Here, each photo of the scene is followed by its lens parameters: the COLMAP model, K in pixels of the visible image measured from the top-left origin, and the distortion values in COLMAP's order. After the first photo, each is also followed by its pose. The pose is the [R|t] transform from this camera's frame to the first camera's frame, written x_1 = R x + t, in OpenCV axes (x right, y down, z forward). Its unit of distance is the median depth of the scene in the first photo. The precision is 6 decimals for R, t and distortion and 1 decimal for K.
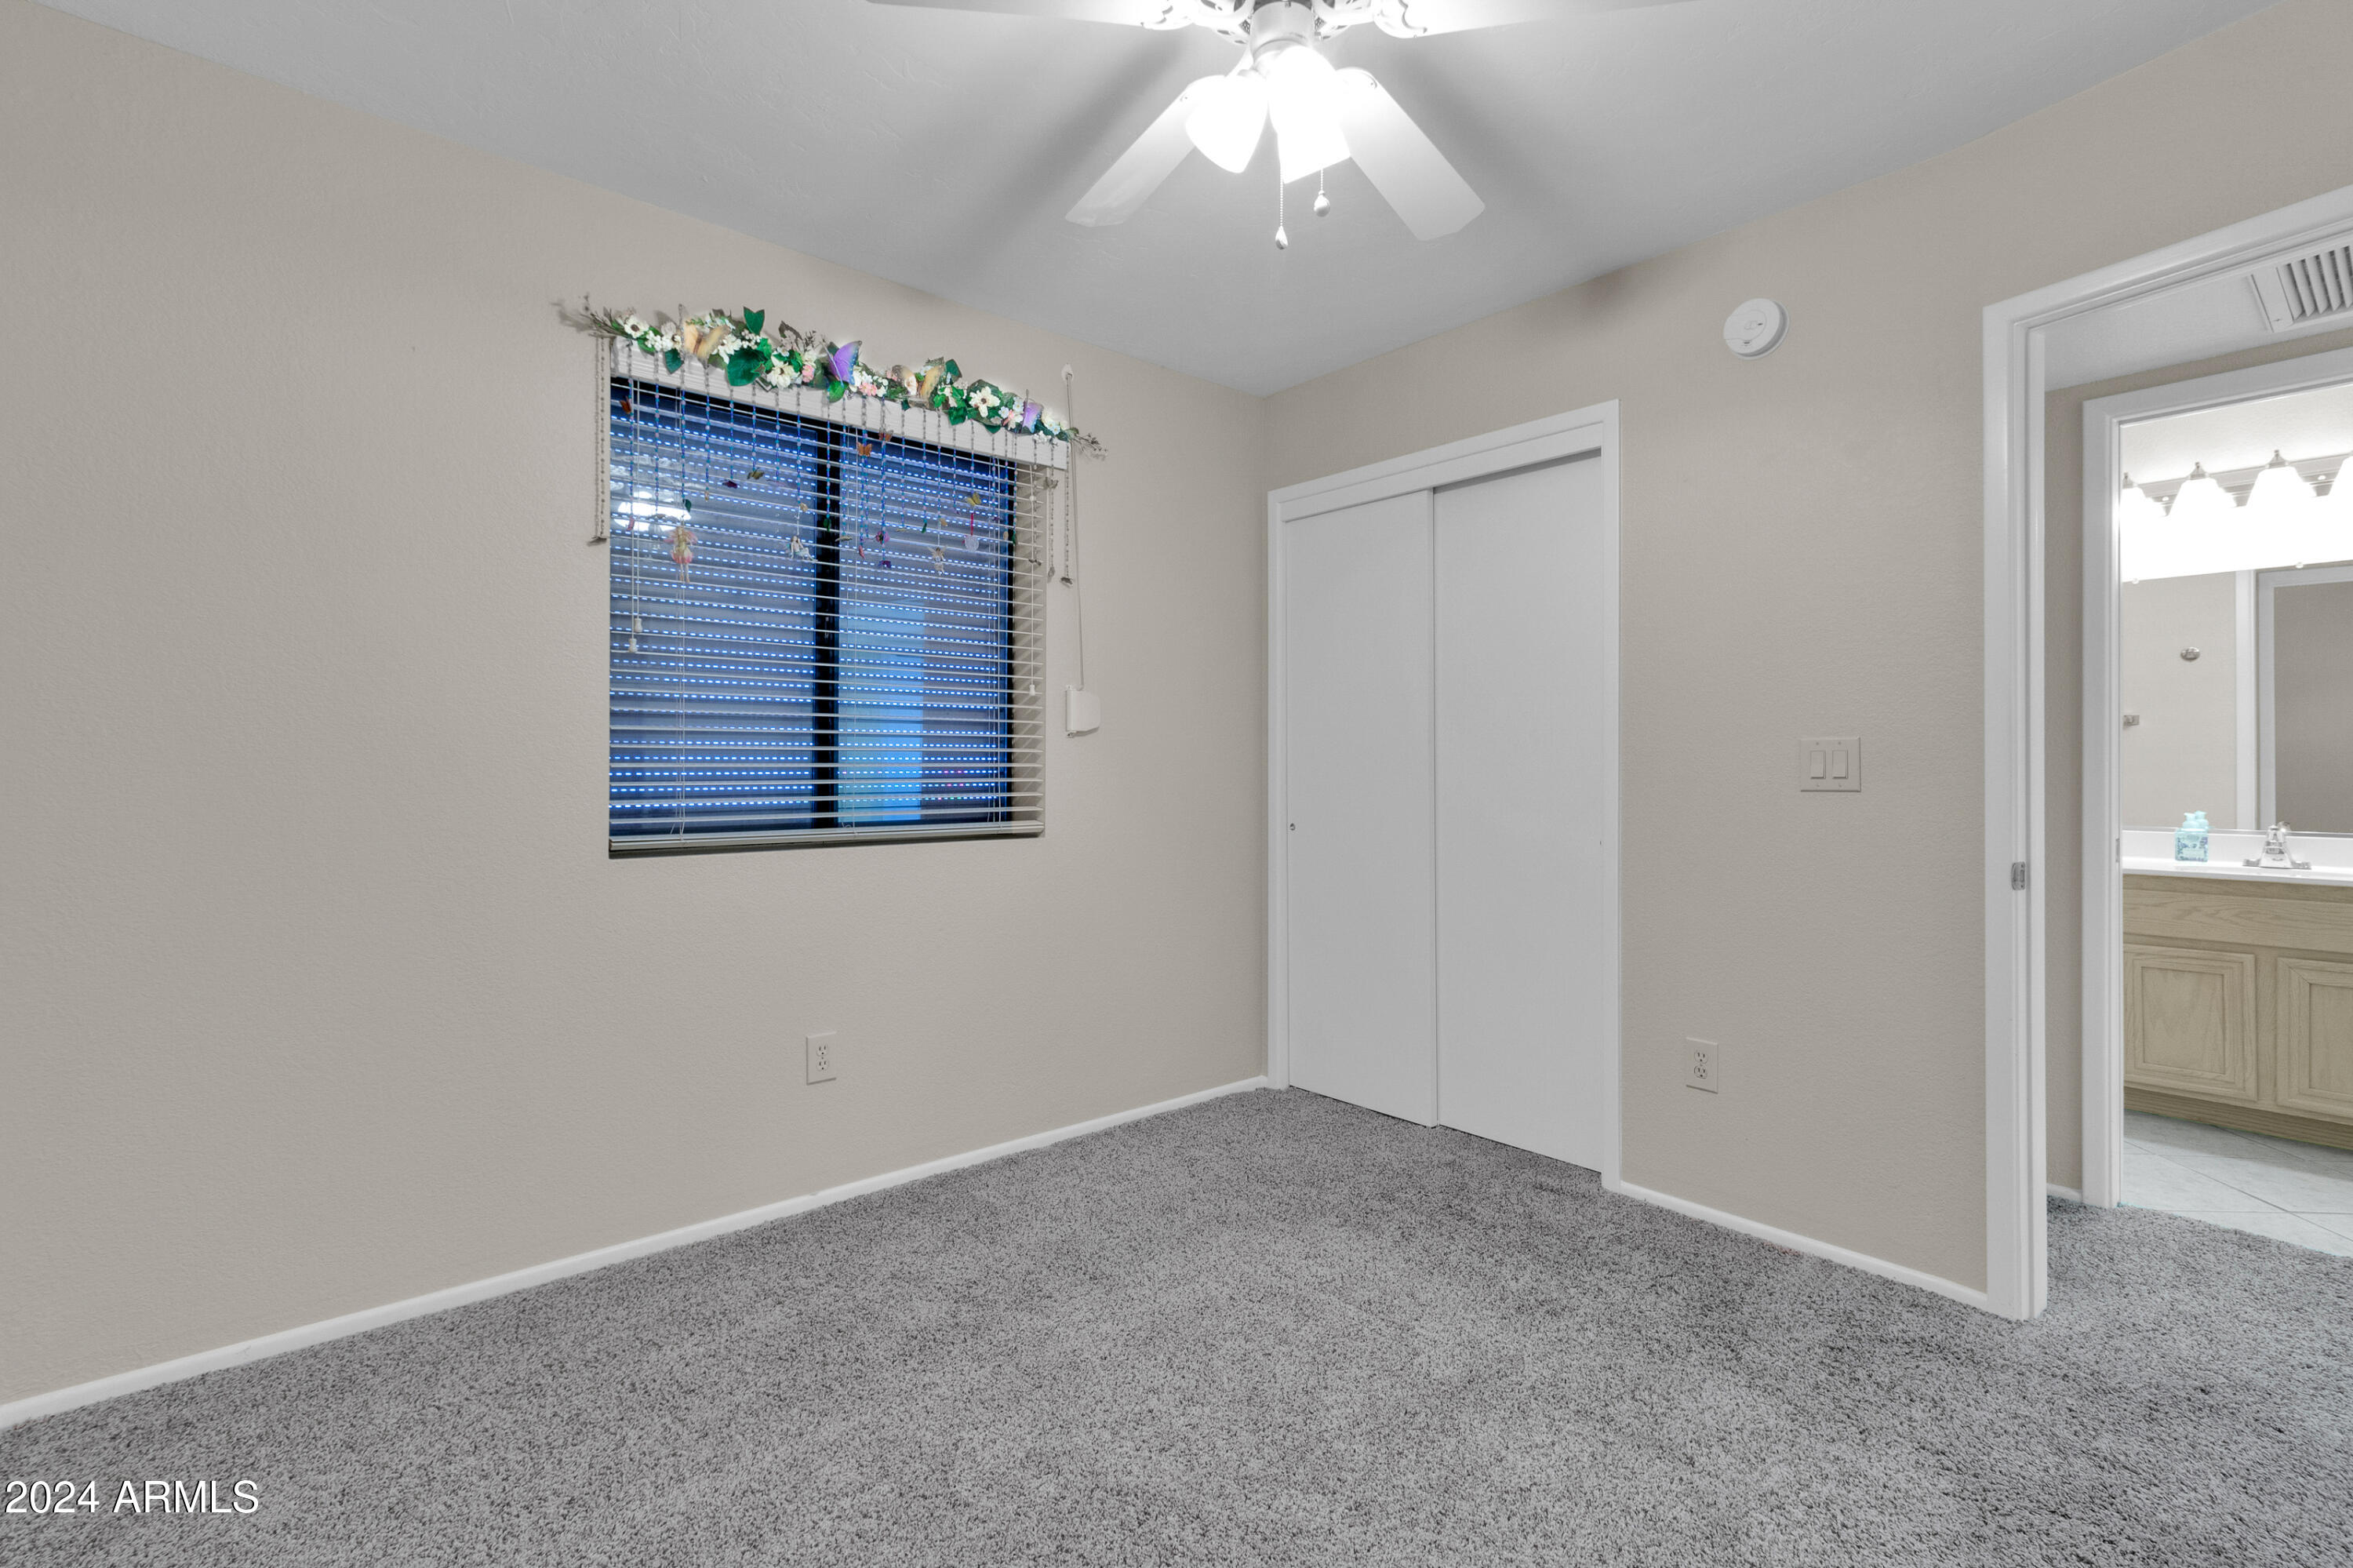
lens RADIAL K [[1085.5, 0, 1184.4], [0, 1085.5, 764.4], [0, 0, 1]] dist [0.001480, 0.000226]
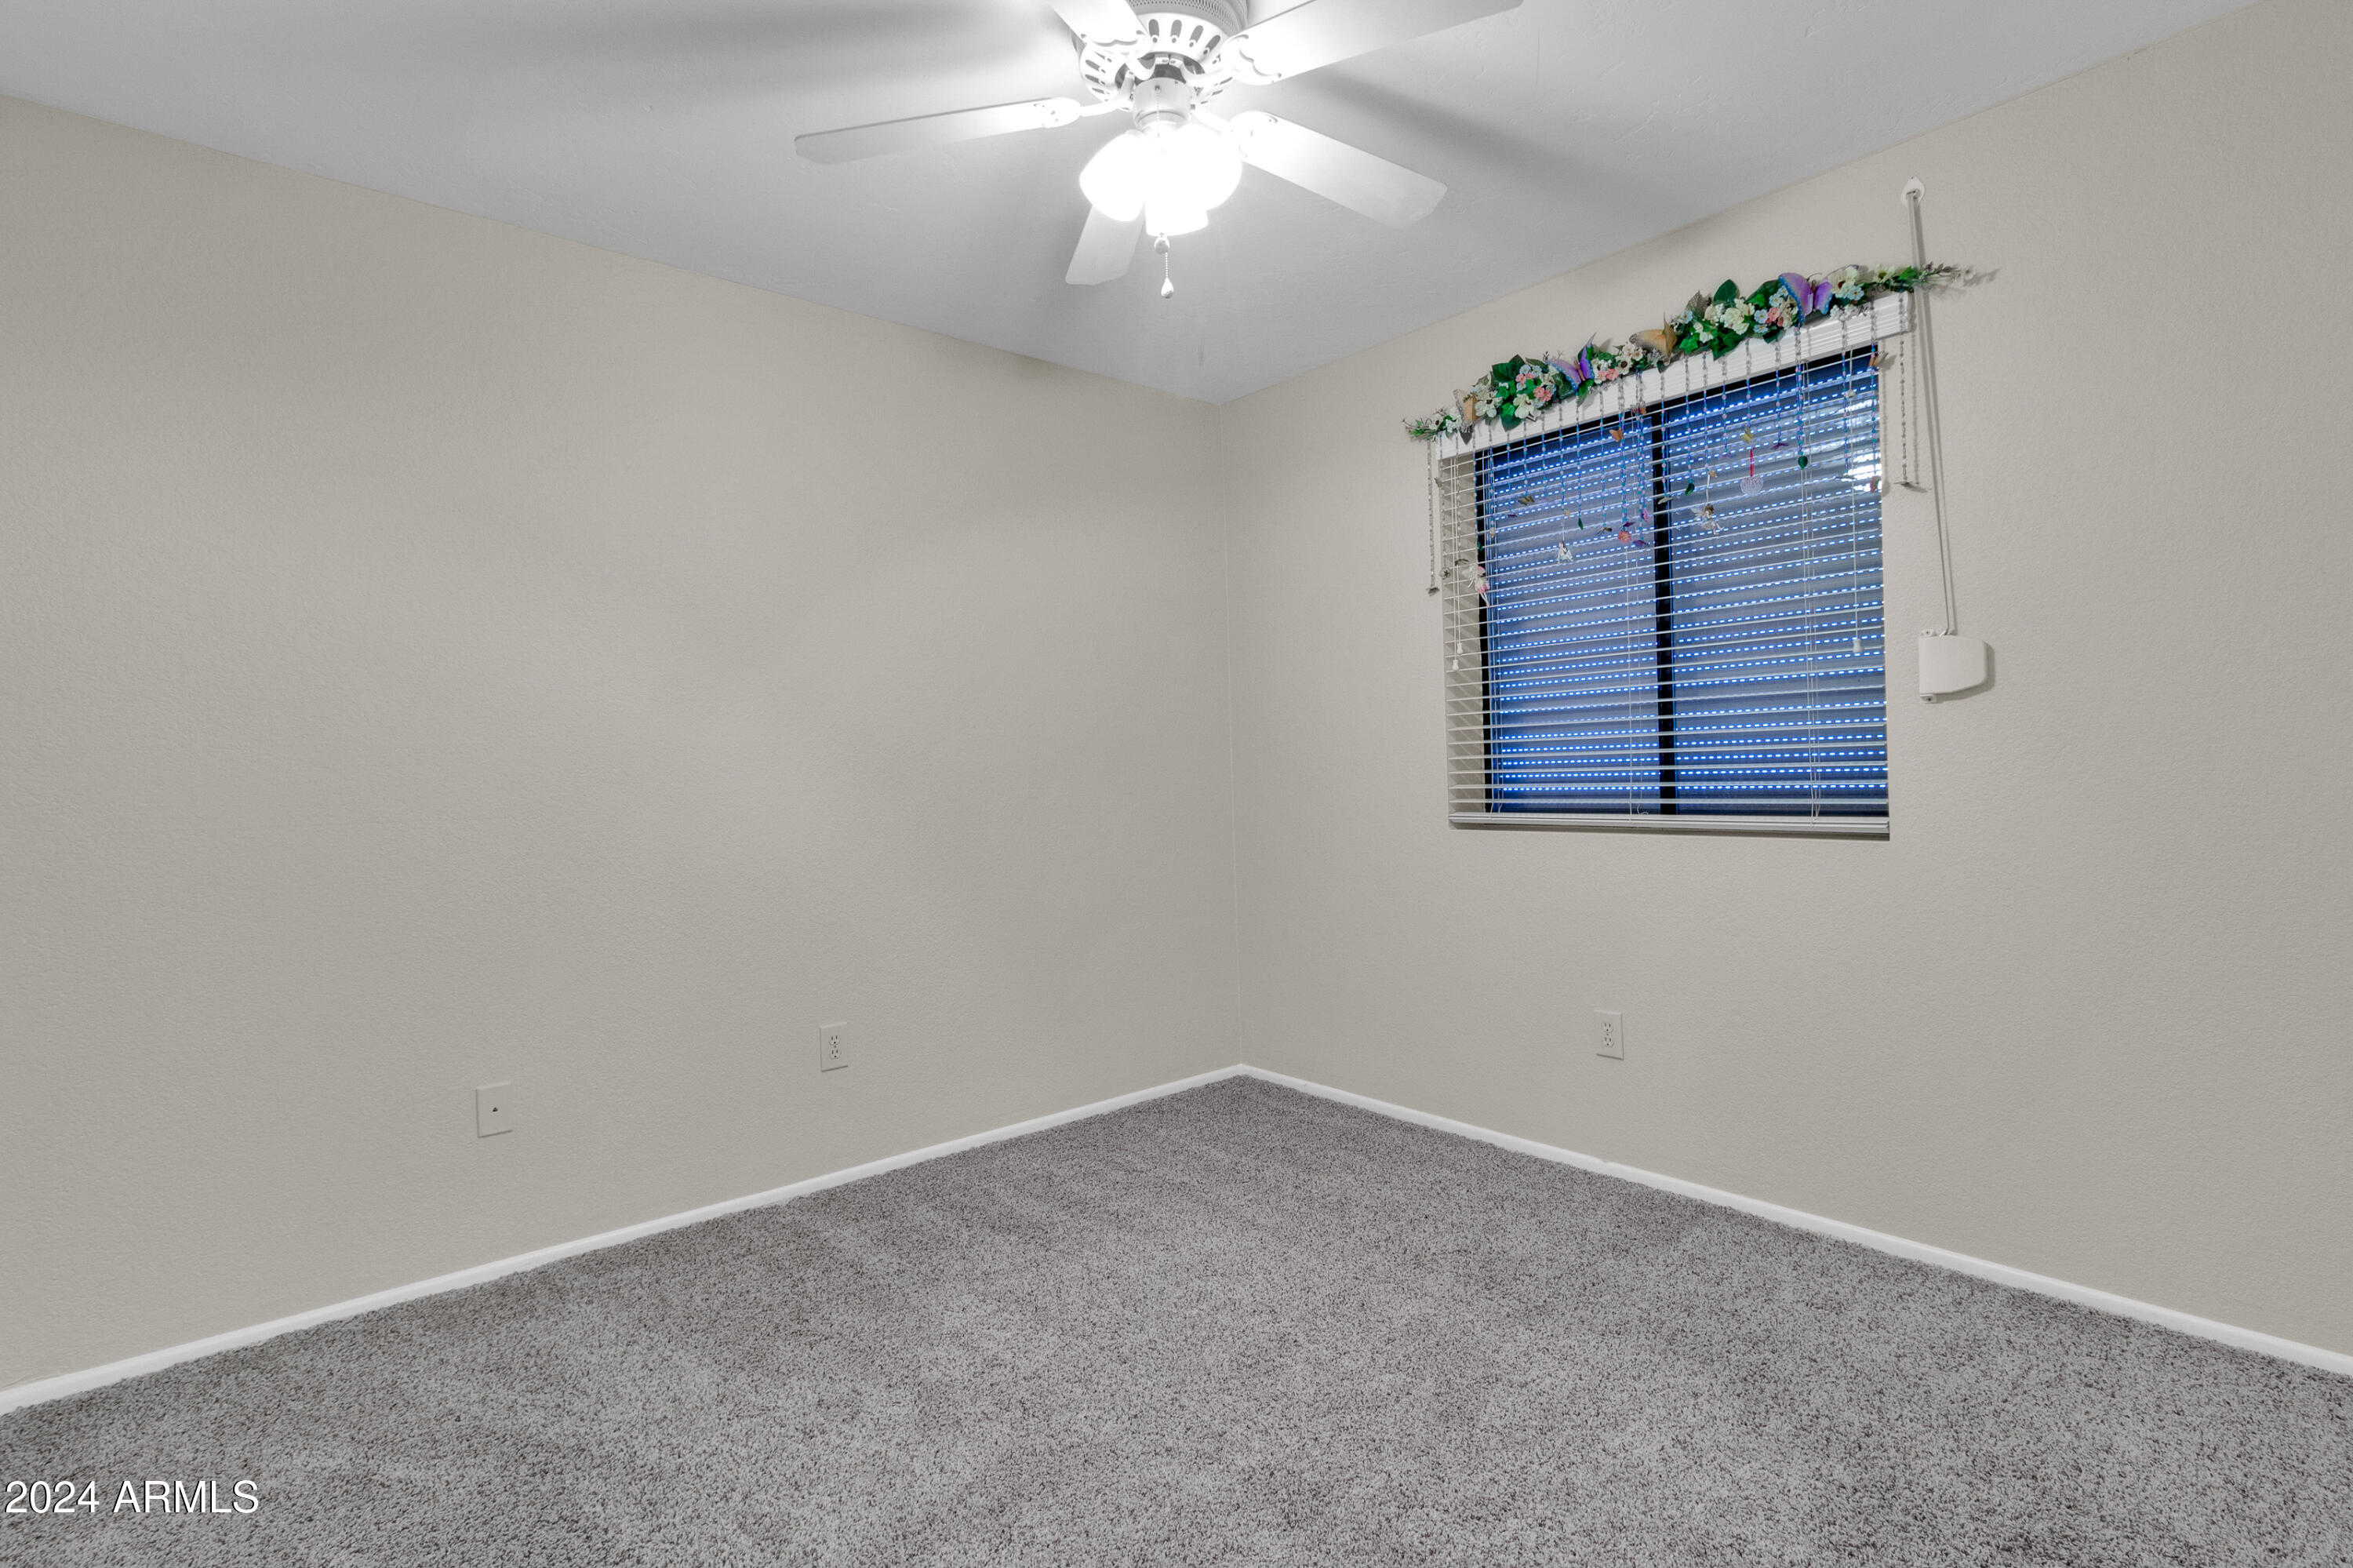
lens RADIAL K [[1085.5, 0, 1184.4], [0, 1085.5, 764.4], [0, 0, 1]] dist [0.001480, 0.000226]
pose [[0.013237, -0.002228, -0.999910, 0.656033], [0.035225, 0.999378, -0.001760, -0.000693], [0.999292, -0.035198, 0.013307, 0.549878]]
